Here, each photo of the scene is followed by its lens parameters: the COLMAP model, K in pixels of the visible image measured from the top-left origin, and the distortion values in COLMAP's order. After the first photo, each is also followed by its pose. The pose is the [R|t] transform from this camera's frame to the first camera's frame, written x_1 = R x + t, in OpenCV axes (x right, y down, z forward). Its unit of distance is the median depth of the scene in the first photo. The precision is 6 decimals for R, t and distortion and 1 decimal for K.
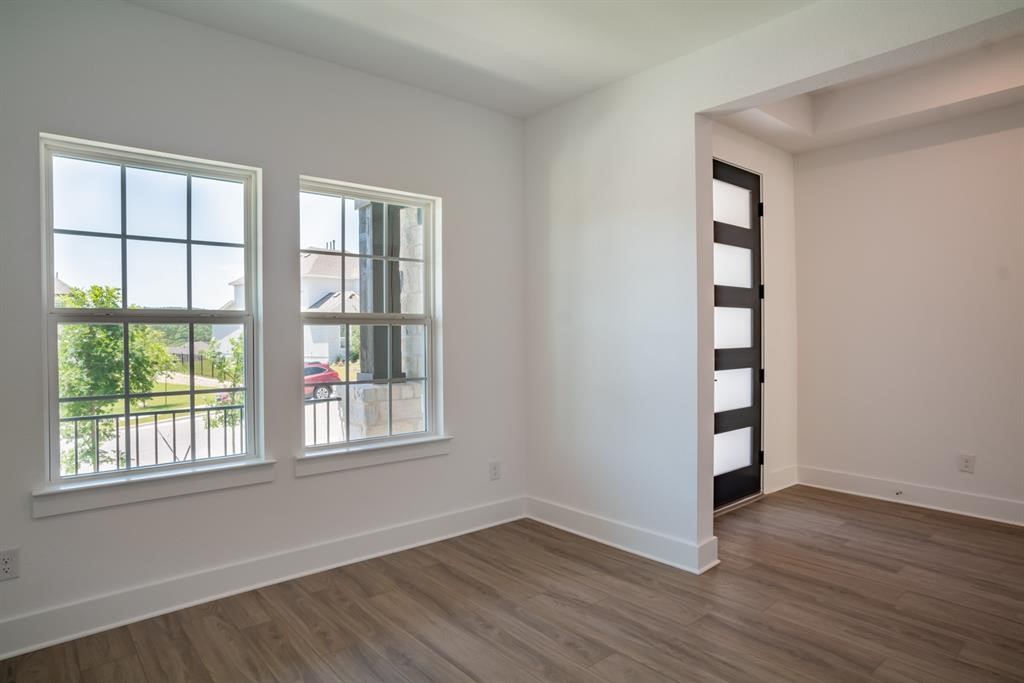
lens RADIAL K [[629.1, 0, 513.0], [0, 629.1, 324.5], [0, 0, 1]] dist [-0.018880, -0.000682]
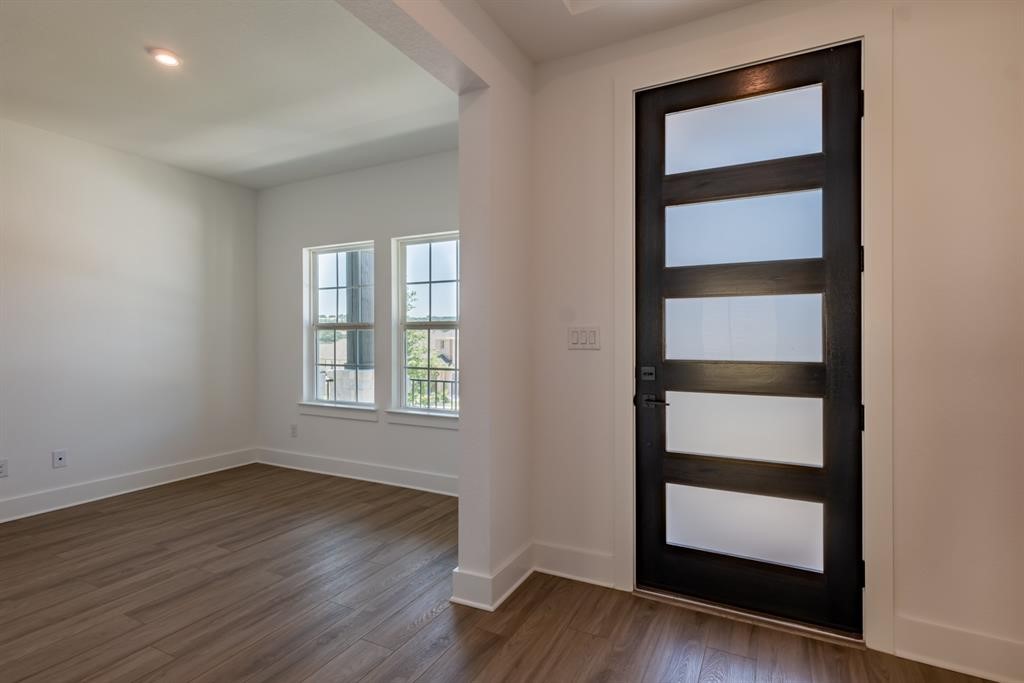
lens RADIAL K [[513.0, 0, 512.0], [0, 513.0, 341.5], [0, 0, 1]] dist [-0.084915, 0.039893]
pose [[0.352694, 0.011350, -0.935670, 1.098071], [0.013680, 0.999757, 0.017284, 0.011252], [0.935639, -0.018896, 0.352453, 0.908133]]
